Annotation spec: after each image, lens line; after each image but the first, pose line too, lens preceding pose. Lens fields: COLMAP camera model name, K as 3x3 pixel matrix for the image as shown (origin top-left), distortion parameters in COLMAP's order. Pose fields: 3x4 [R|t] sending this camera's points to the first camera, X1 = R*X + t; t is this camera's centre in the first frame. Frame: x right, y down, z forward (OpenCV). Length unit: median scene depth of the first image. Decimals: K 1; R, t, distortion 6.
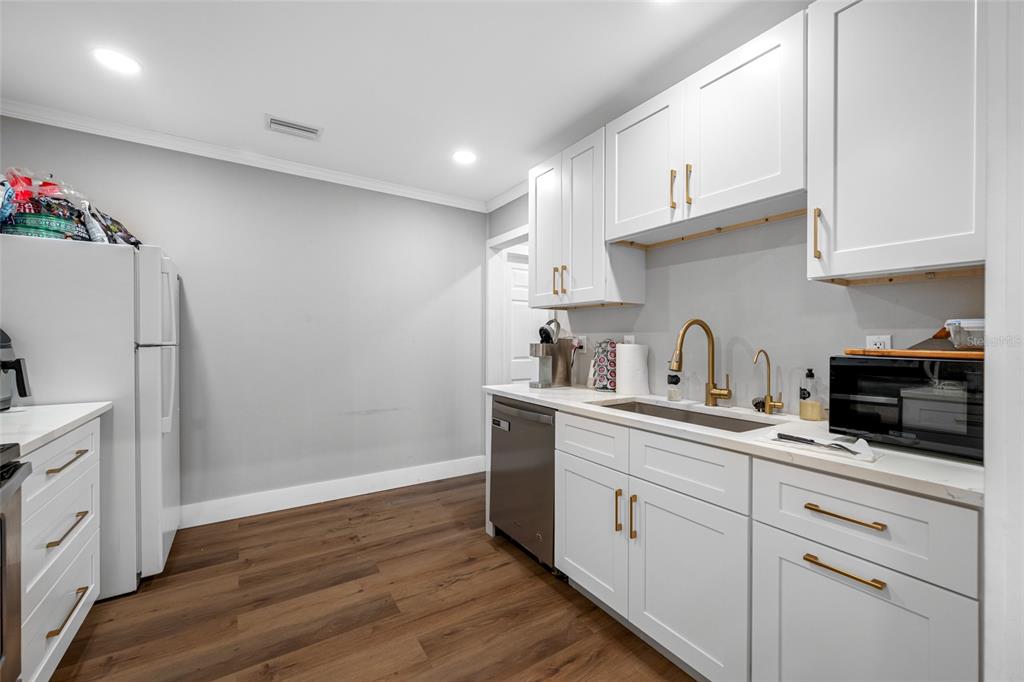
lens RADIAL K [[406.2, 0, 511.5], [0, 406.2, 344.3], [0, 0, 1]] dist [-0.000415, 0.000640]
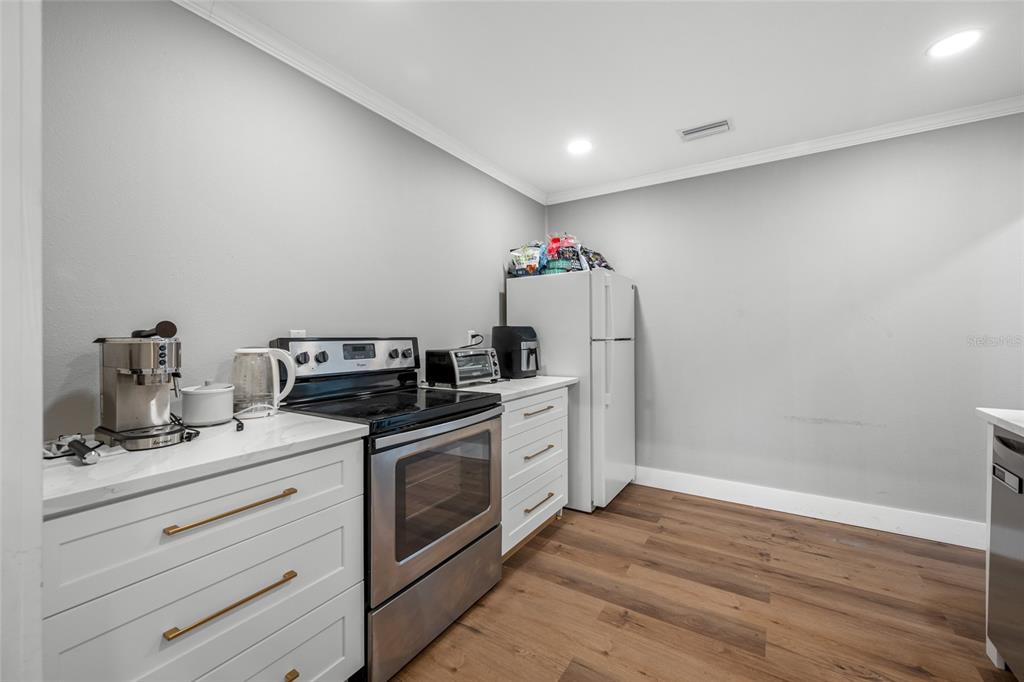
lens RADIAL K [[406.2, 0, 514.8], [0, 406.2, 338.3], [0, 0, 1]] dist [-0.000415, 0.000640]
pose [[0.426113, -0.001695, -0.904668, 0.212736], [0.000754, 0.999999, -0.001518, -0.000769], [0.904669, -0.000036, 0.426114, 0.135058]]
